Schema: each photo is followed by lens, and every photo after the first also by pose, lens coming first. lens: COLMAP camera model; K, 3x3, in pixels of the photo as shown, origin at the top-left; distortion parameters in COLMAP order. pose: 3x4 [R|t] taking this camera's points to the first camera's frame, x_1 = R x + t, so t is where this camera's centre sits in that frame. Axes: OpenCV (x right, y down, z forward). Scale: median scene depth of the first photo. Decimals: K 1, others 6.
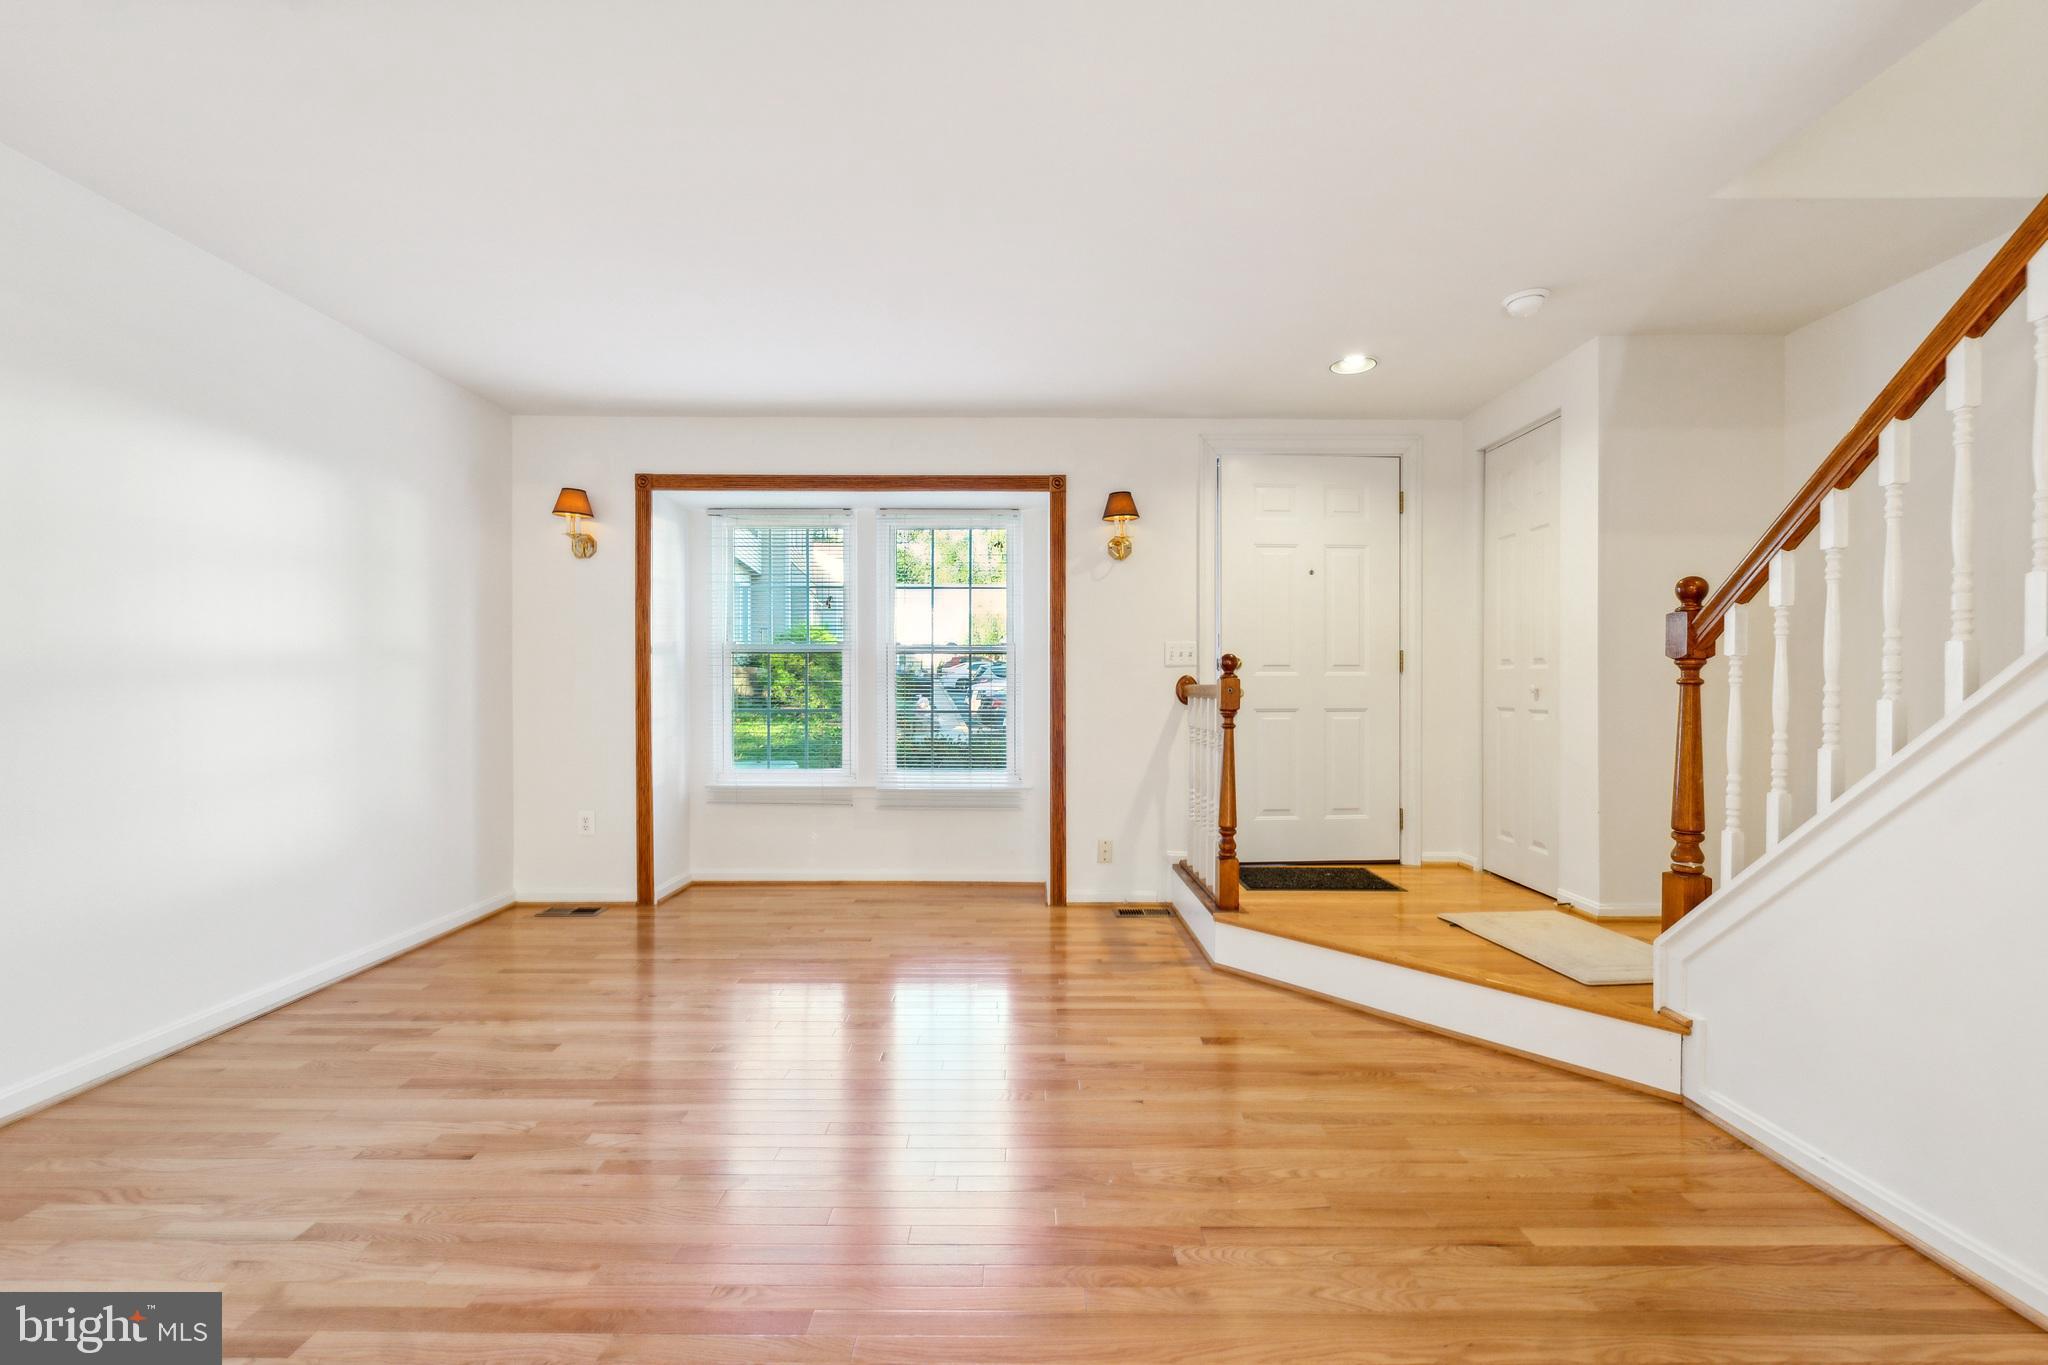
lens RADIAL K [[835.6, 0, 1022.9], [0, 835.6, 694.0], [0, 0, 1]] dist [0.004749, -0.002080]
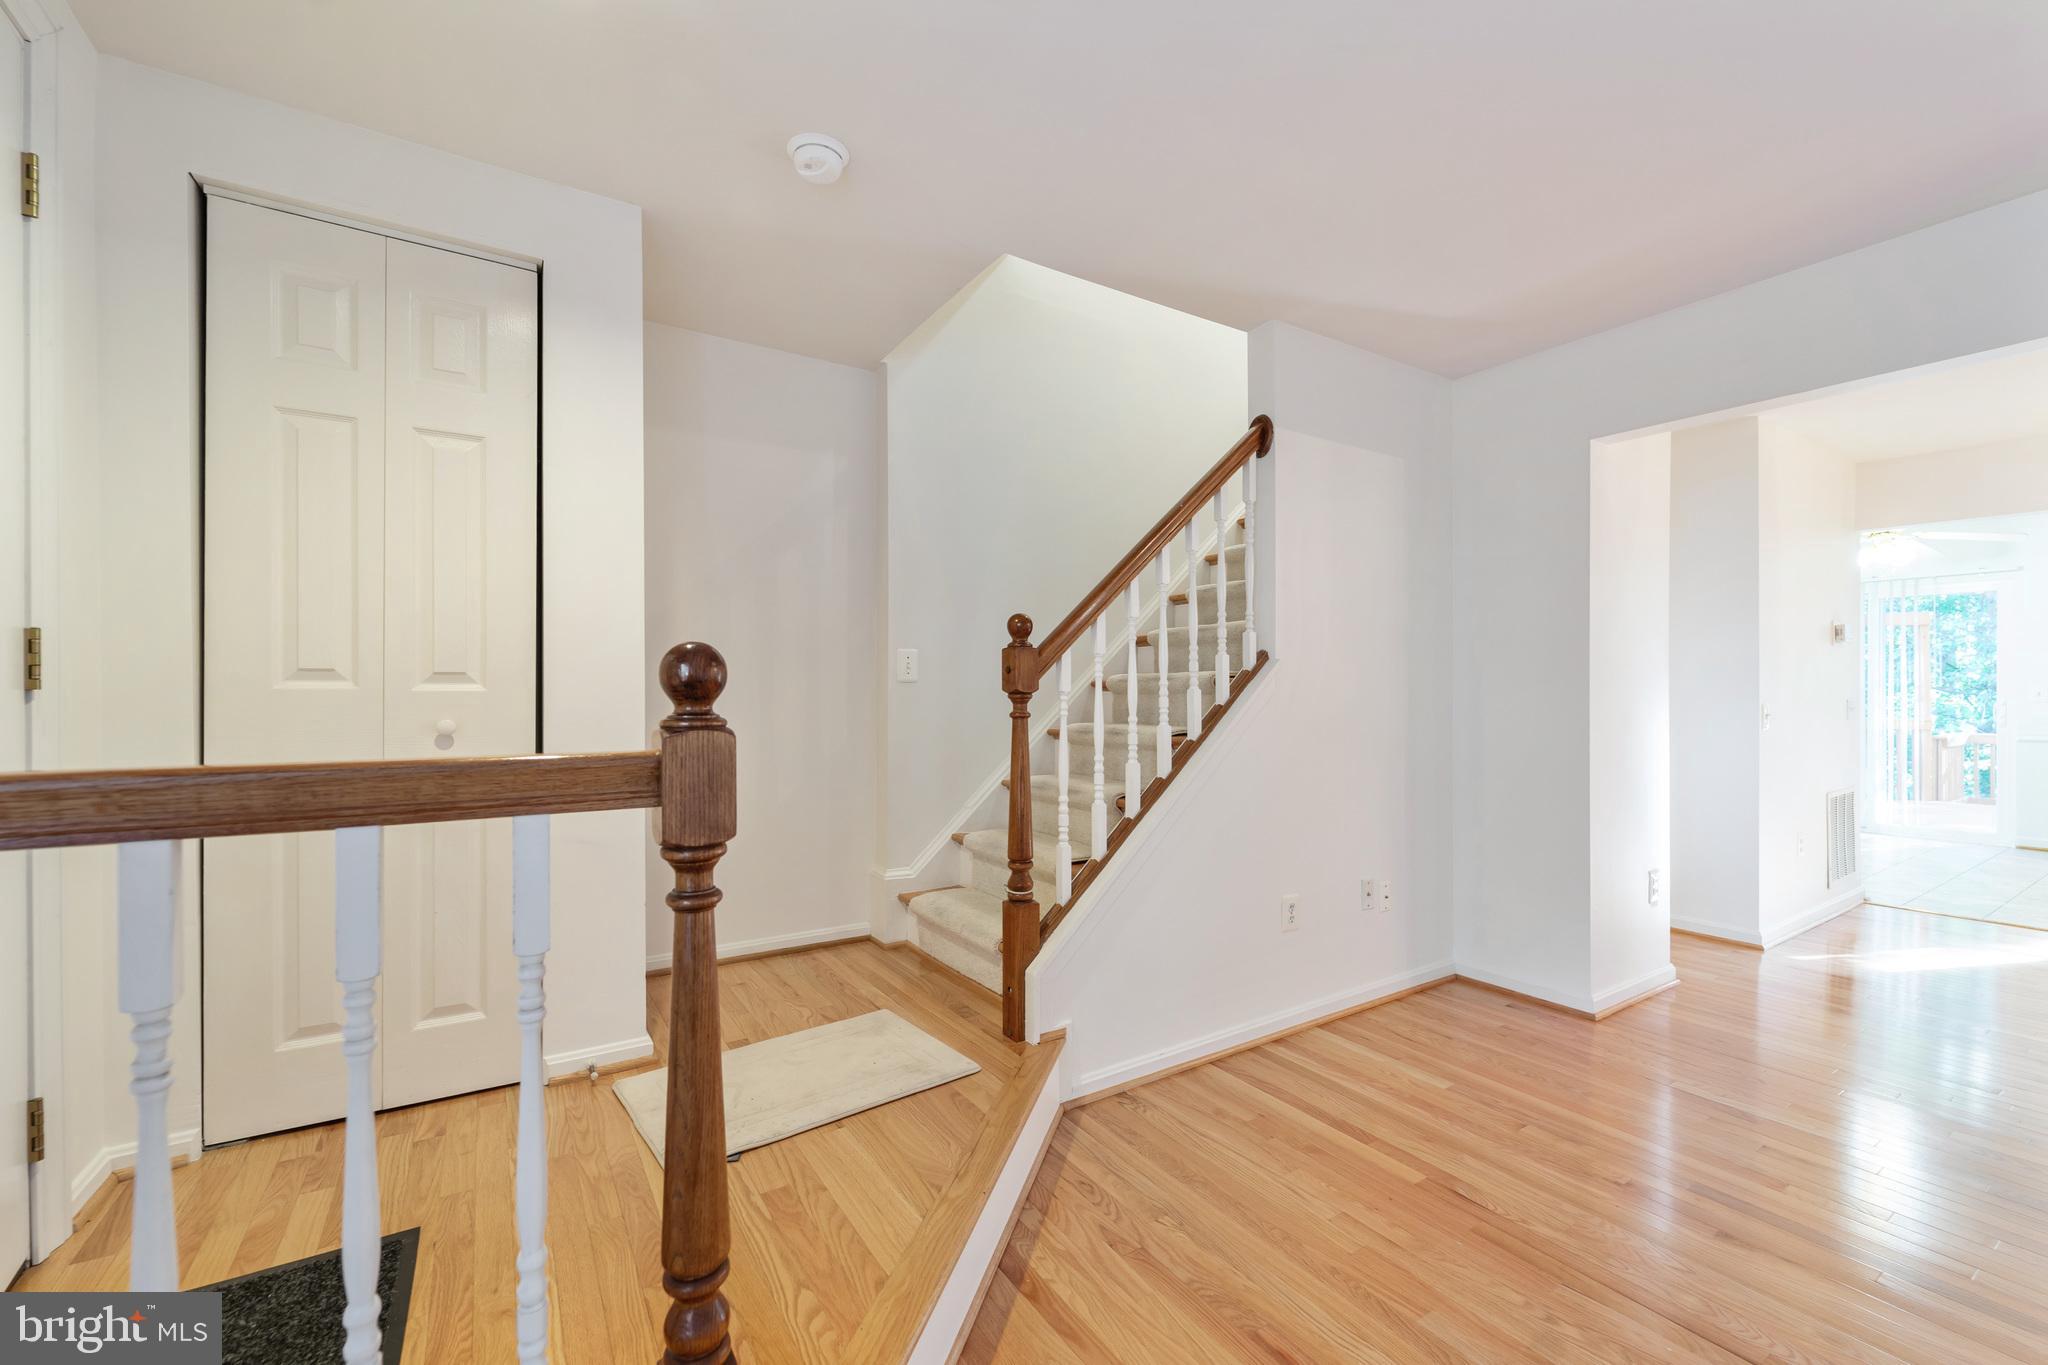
lens RADIAL K [[835.6, 0, 1031.1], [0, 835.6, 697.5], [0, 0, 1]] dist [0.004749, -0.002080]
pose [[-0.544596, -0.009260, 0.838648, -0.041653], [0.002229, 0.999920, 0.012488, -0.027306], [-0.838696, 0.008670, -0.544531, 0.857791]]
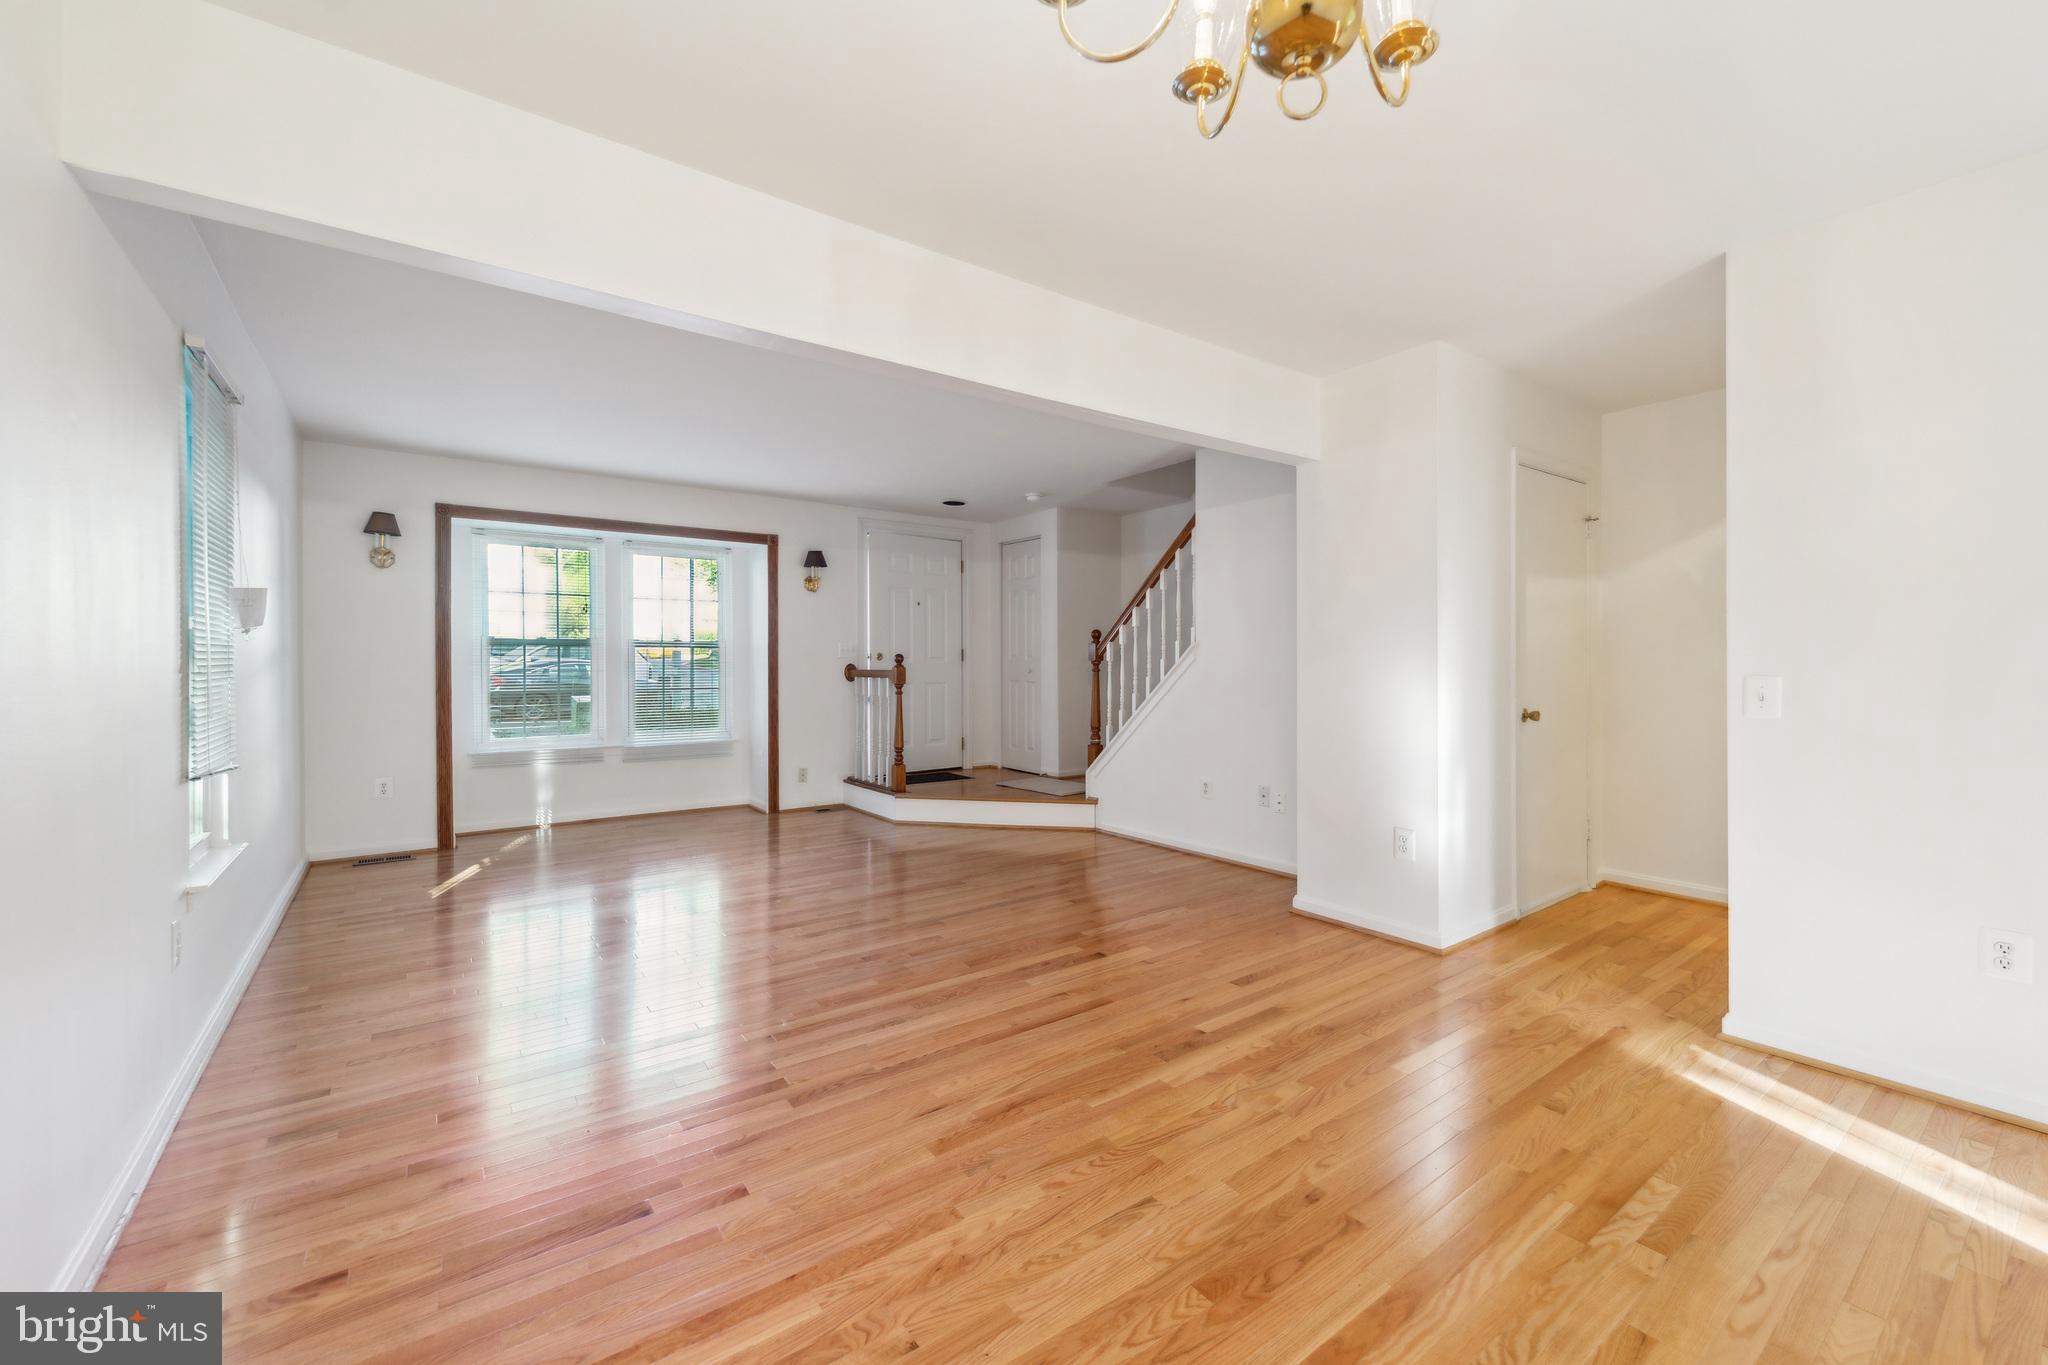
lens RADIAL K [[835.6, 0, 1019.6], [0, 835.6, 659.9], [0, 0, 1]] dist [0.004749, -0.002080]
pose [[0.812697, -0.001660, 0.582684, -0.495477], [0.006954, 0.999952, -0.006851, -0.015772], [-0.582644, 0.009620, 0.812670, -0.529430]]
